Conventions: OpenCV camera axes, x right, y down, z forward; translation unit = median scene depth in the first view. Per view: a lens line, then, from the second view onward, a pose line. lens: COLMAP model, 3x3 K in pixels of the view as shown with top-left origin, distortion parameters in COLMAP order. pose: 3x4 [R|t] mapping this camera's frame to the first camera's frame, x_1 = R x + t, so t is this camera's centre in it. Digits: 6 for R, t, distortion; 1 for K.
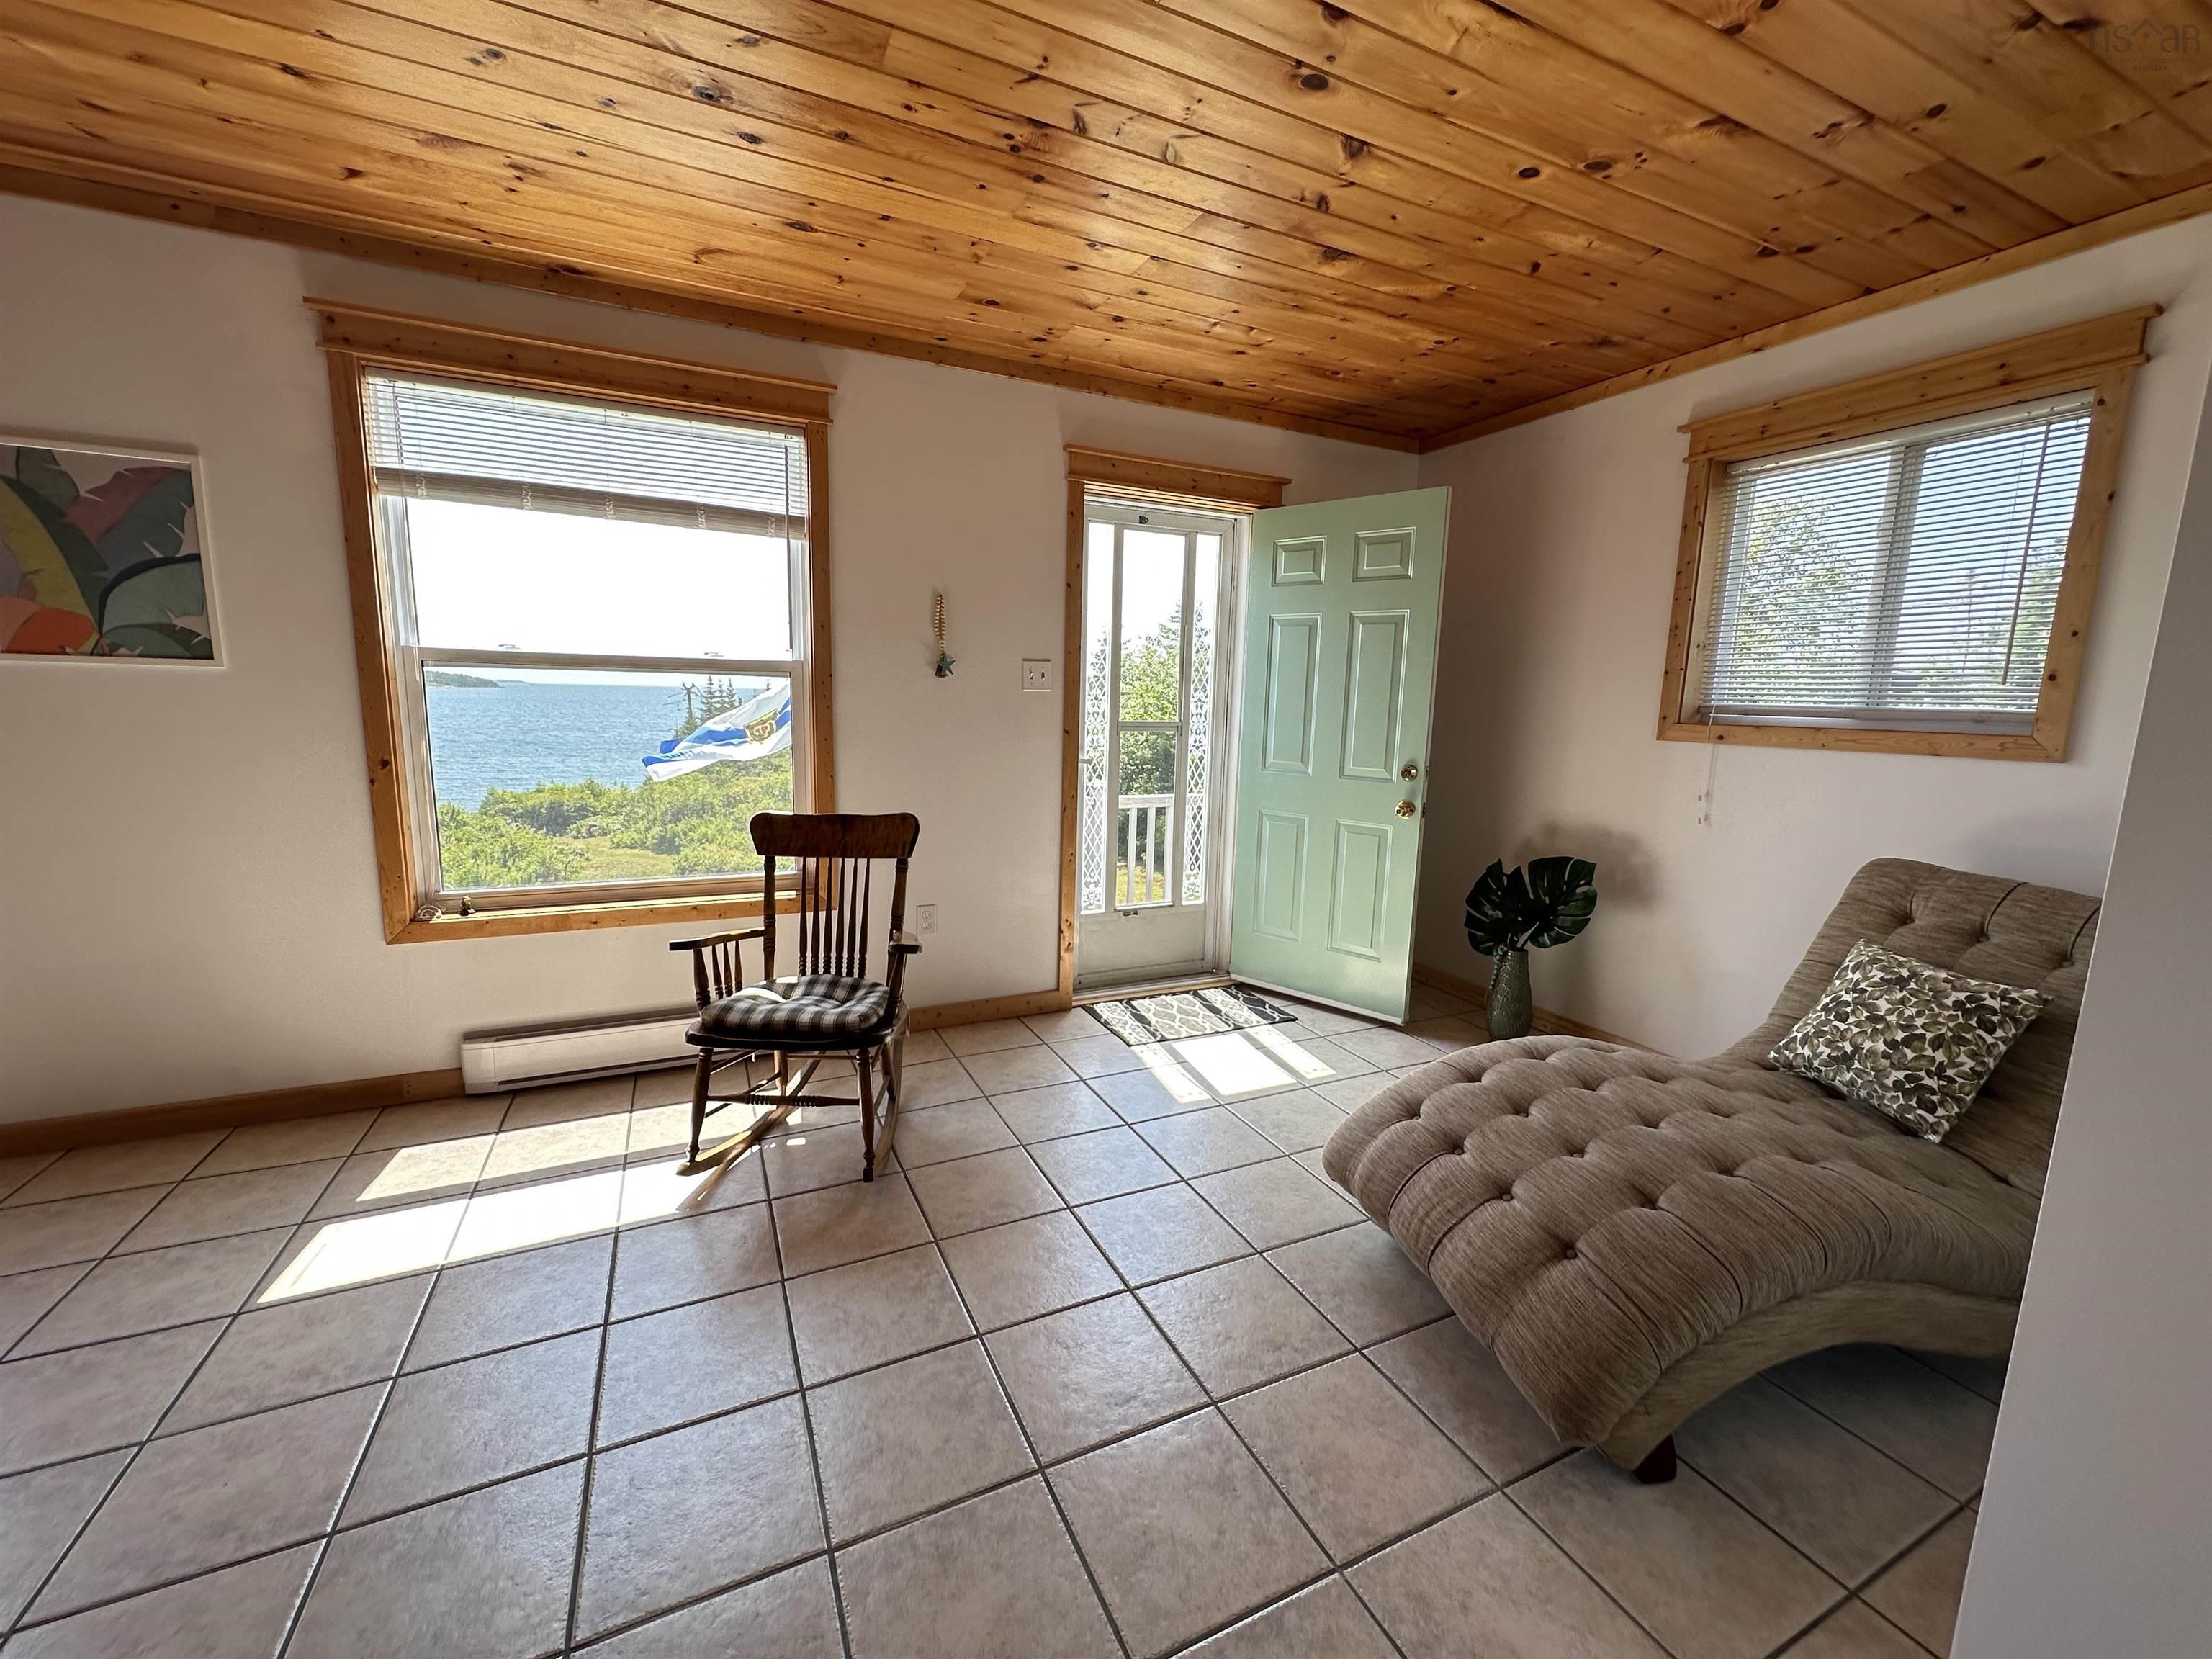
lens RADIAL K [[879.7, 0, 1106.6], [0, 879.7, 825.9], [0, 0, 1]] dist [-0.003514, 0.000757]
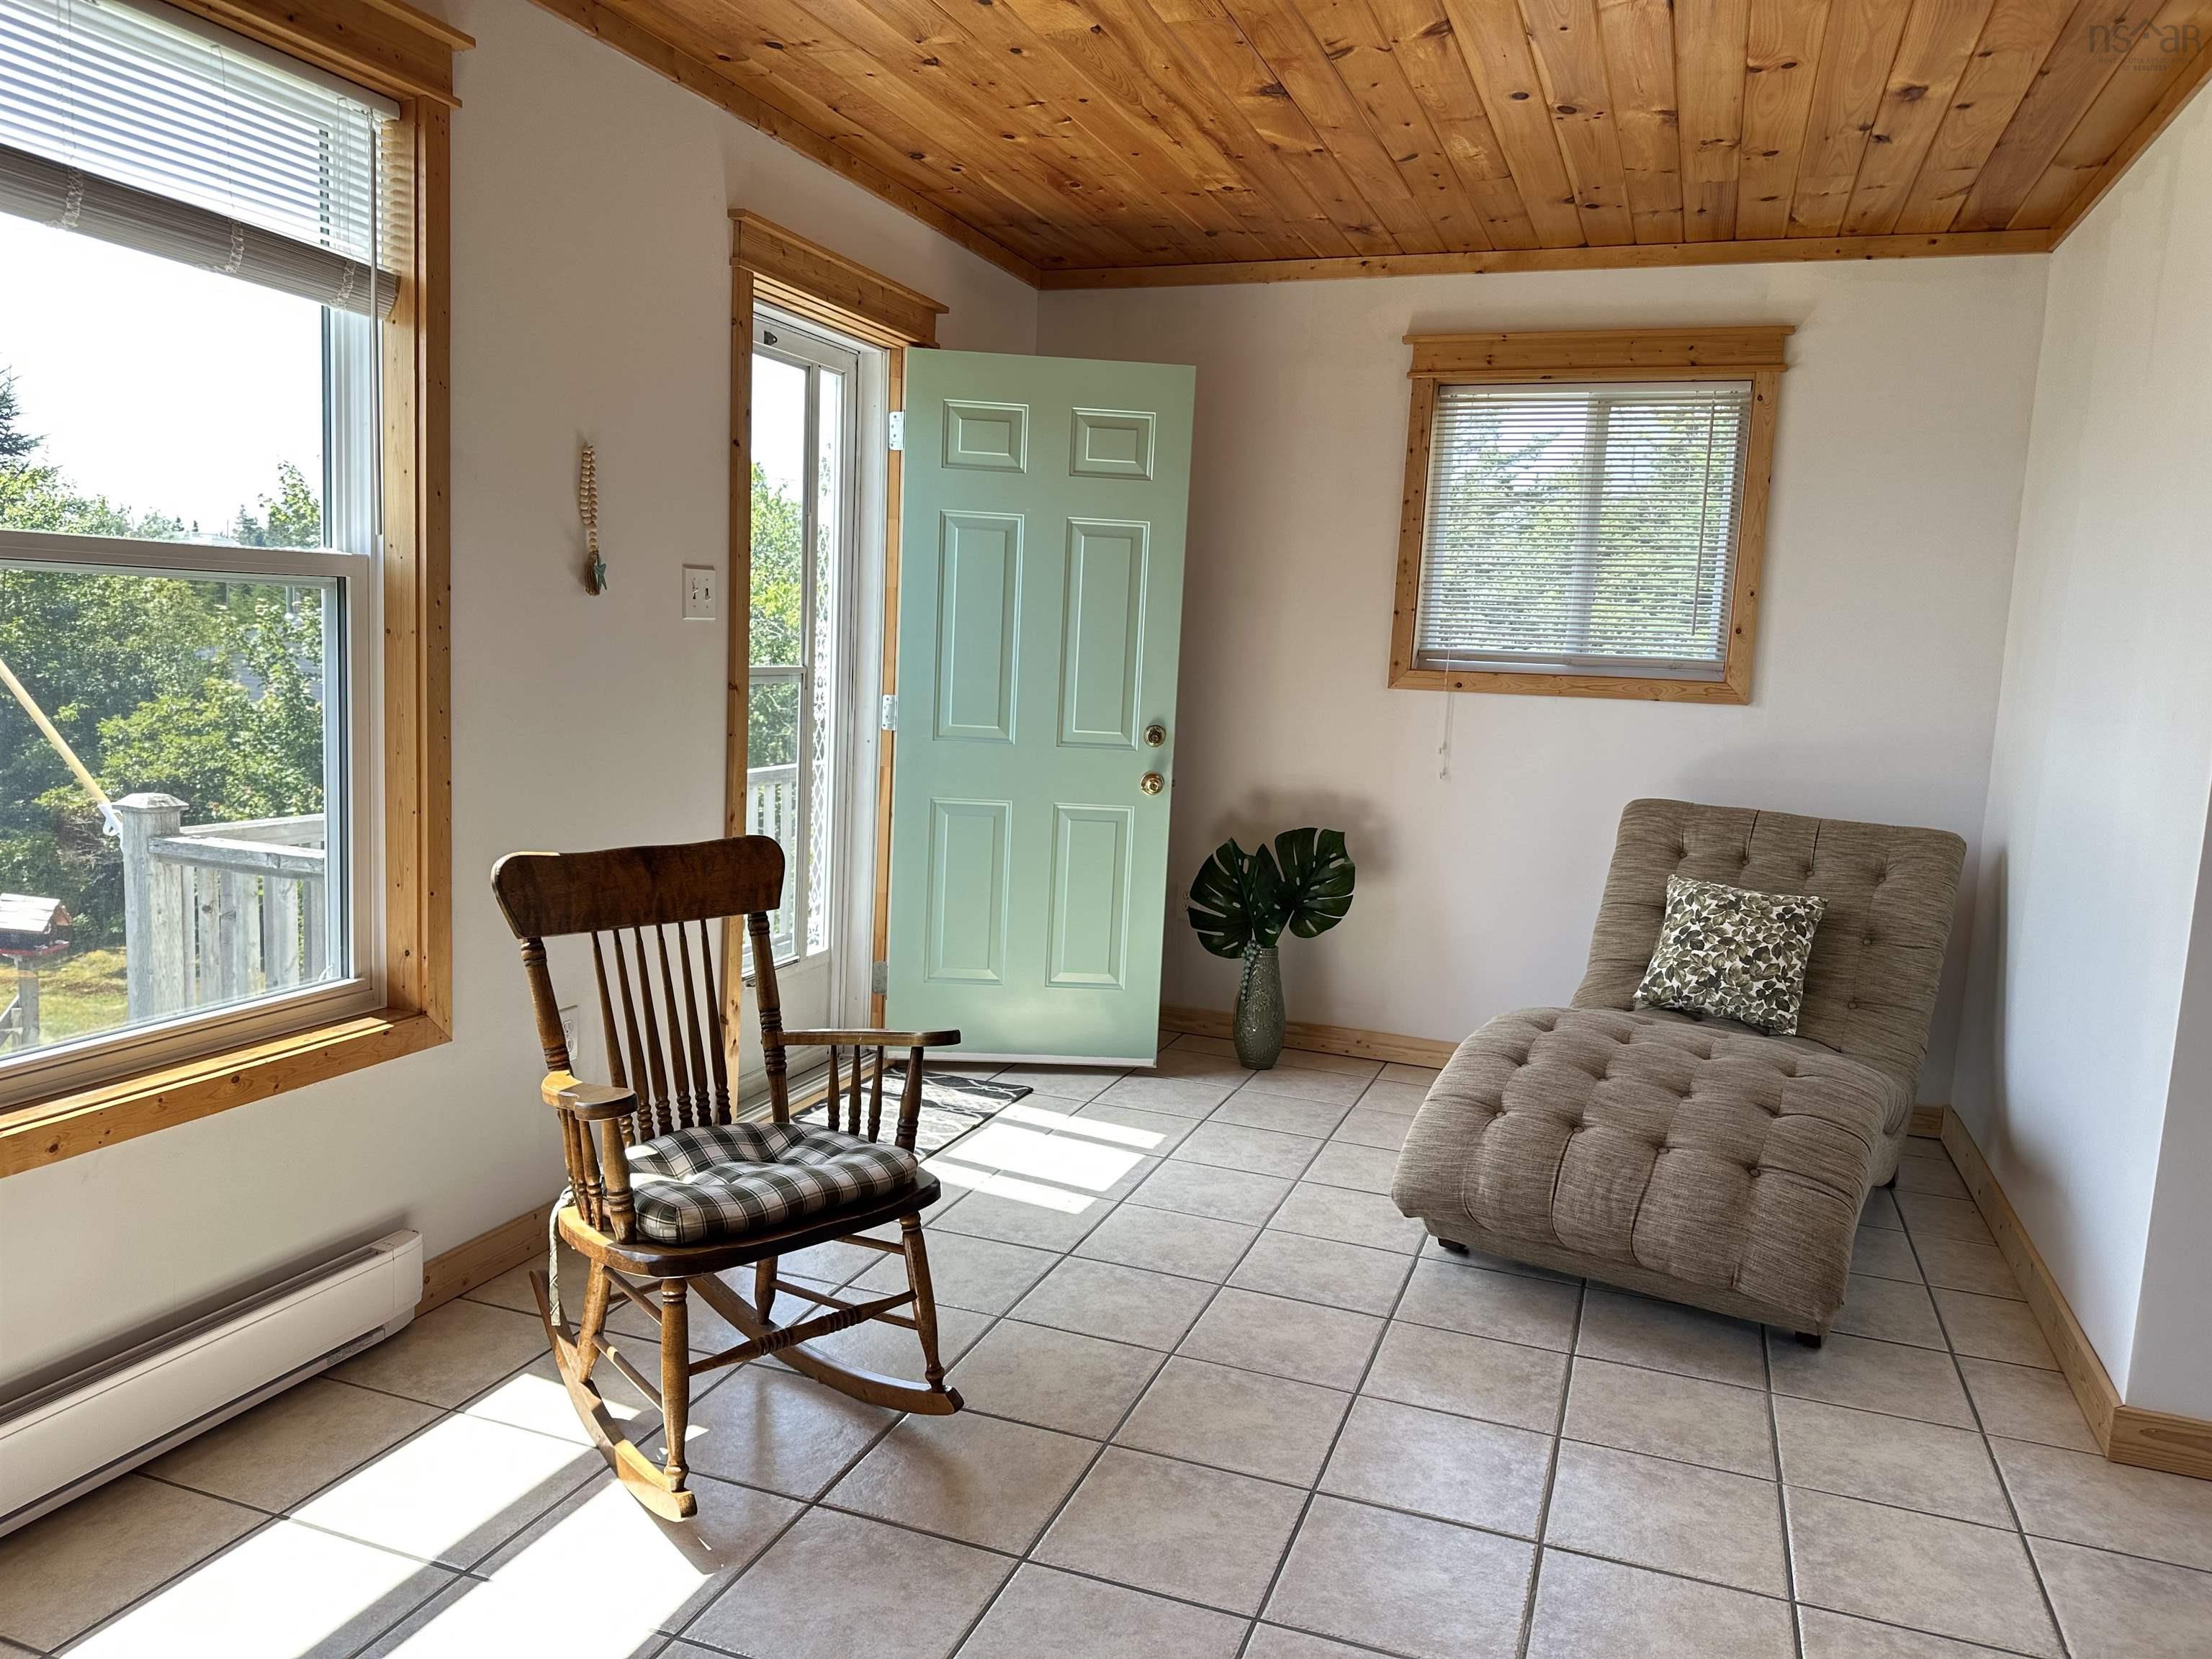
lens RADIAL K [[1540.2, 0, 1096.9], [0, 1540.2, 834.8], [0, 0, 1]] dist [0.071220, -0.087687]
pose [[0.721833, -0.082117, 0.687178, -0.773174], [0.074691, 0.996380, 0.040609, -0.040063], [-0.688024, 0.022013, 0.725354, 0.084723]]
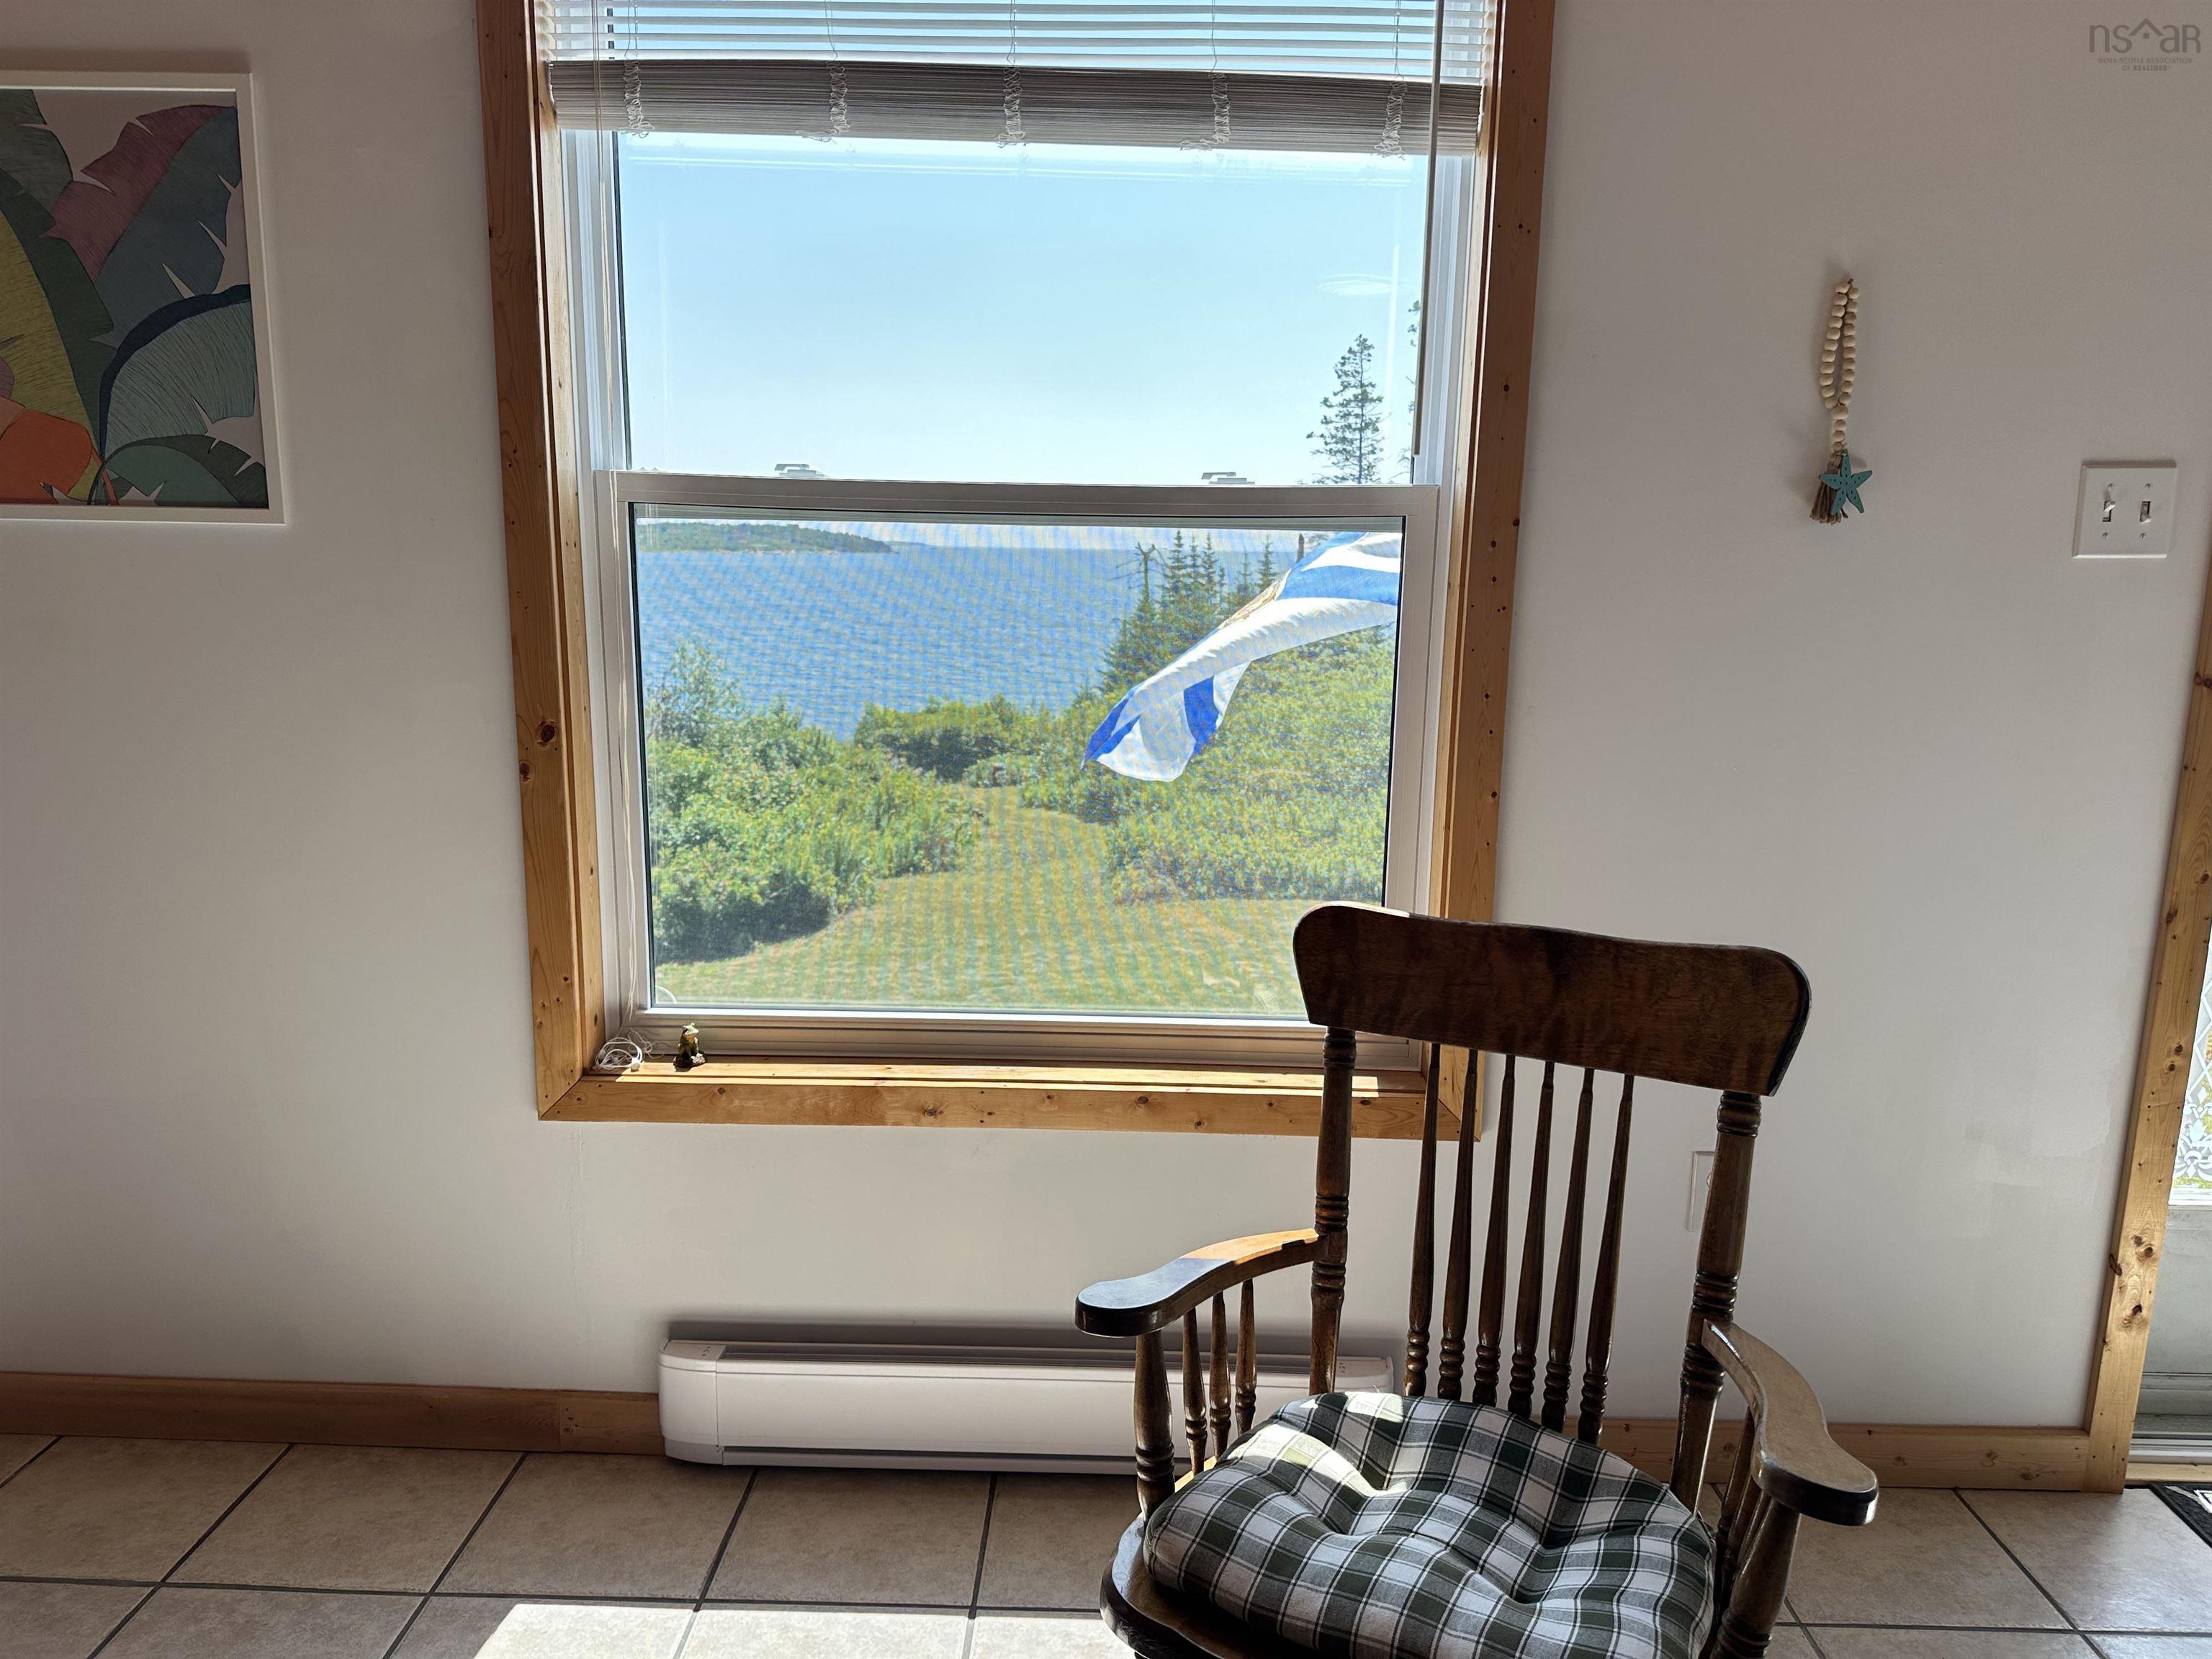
lens RADIAL K [[1540.2, 0, 1104.3], [0, 1540.2, 826.5], [0, 0, 1]] dist [0.071220, -0.087687]
pose [[0.893562, 0.069891, -0.443466, -0.193596], [-0.059705, 0.997533, 0.036912, -0.065733], [0.444952, -0.006506, 0.895531, 0.386350]]
